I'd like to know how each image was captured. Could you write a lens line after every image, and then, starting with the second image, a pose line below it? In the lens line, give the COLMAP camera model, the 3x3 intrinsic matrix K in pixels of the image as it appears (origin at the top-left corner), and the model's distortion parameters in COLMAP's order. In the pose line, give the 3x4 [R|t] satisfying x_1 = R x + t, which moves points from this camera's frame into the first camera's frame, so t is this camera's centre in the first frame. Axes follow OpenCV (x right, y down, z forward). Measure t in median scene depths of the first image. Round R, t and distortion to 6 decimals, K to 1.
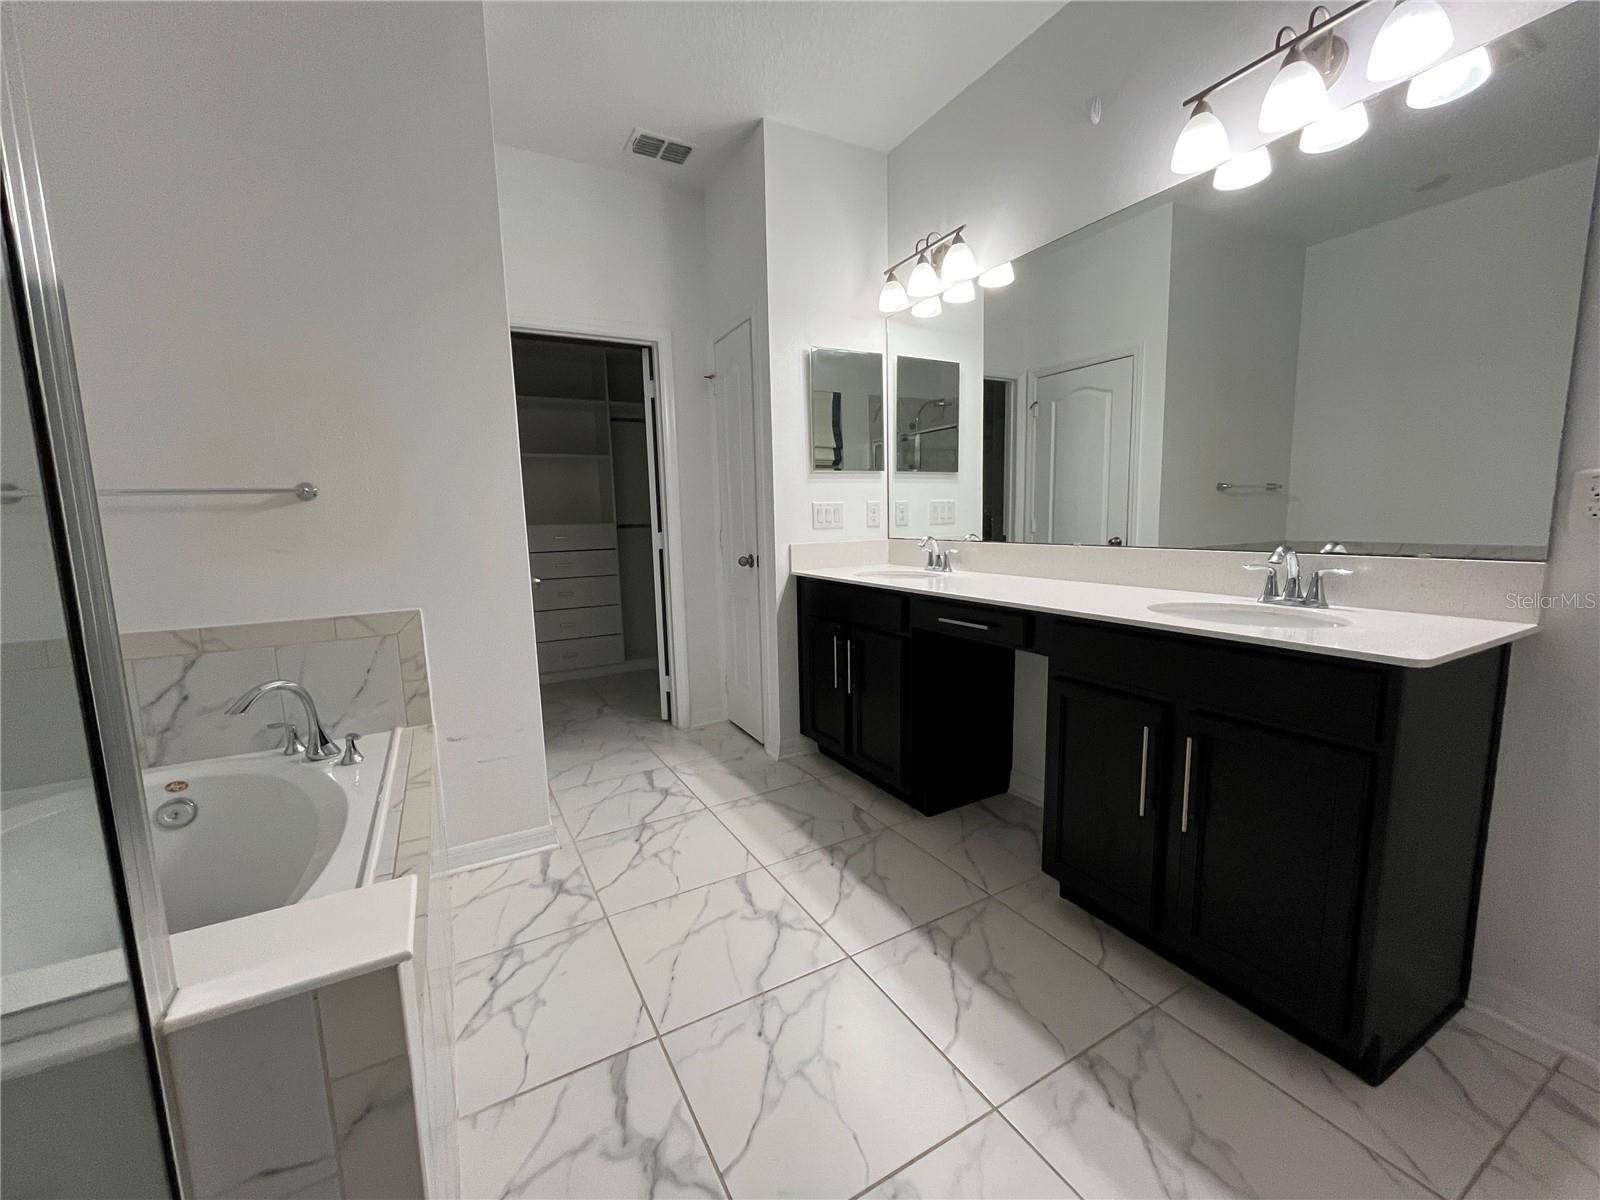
lens RADIAL K [[648.2, 0, 799.5], [0, 648.2, 601.4], [0, 0, 1]] dist [-0.003292, -0.000897]
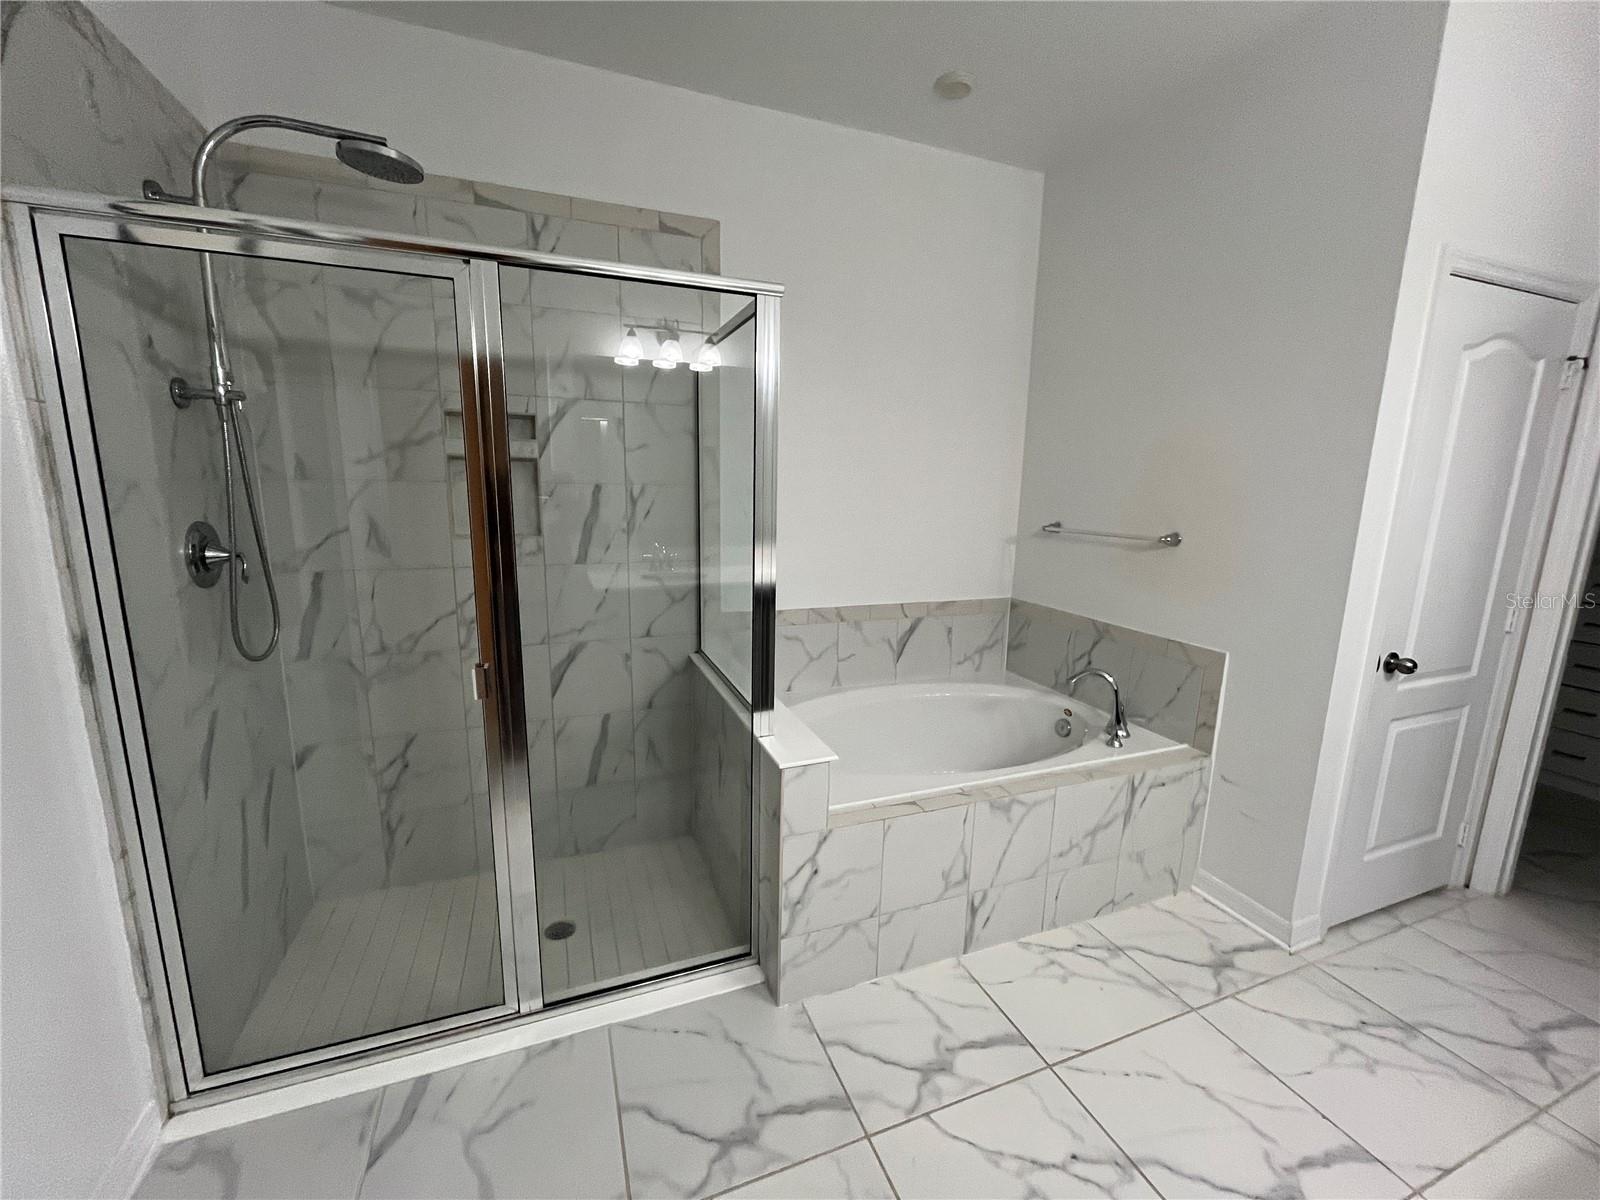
lens RADIAL K [[648.2, 0, 799.2], [0, 648.2, 602.3], [0, 0, 1]] dist [-0.003292, -0.000897]
pose [[-0.138747, 0.206540, -0.968551, 0.604945], [-0.144638, 0.963297, 0.226140, -0.234006], [0.979709, 0.171465, -0.103781, 0.436069]]
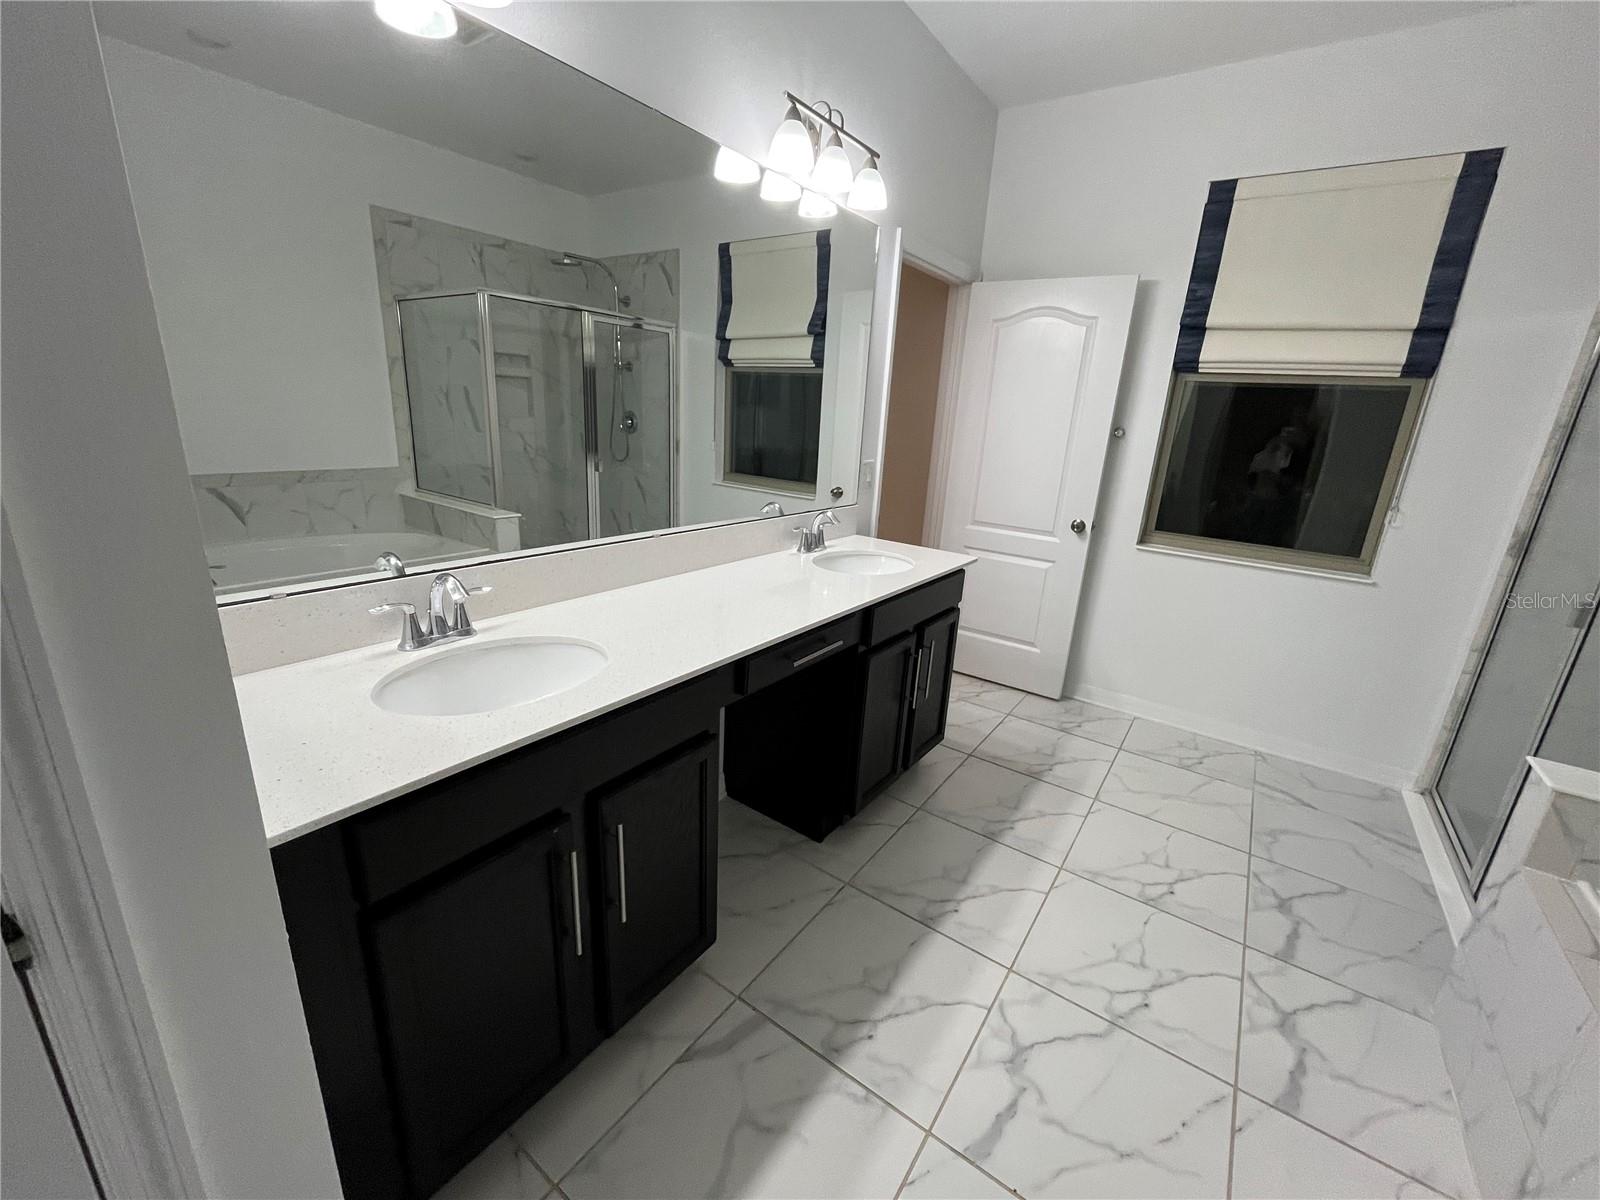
lens RADIAL K [[648.2, 0, 801.0], [0, 648.2, 590.0], [0, 0, 1]] dist [-0.003292, -0.000897]
pose [[-0.428471, -0.235518, 0.872321, -0.487860], [0.077055, 0.952390, 0.294985, -0.317719], [-0.900264, 0.193609, -0.389924, 1.456013]]
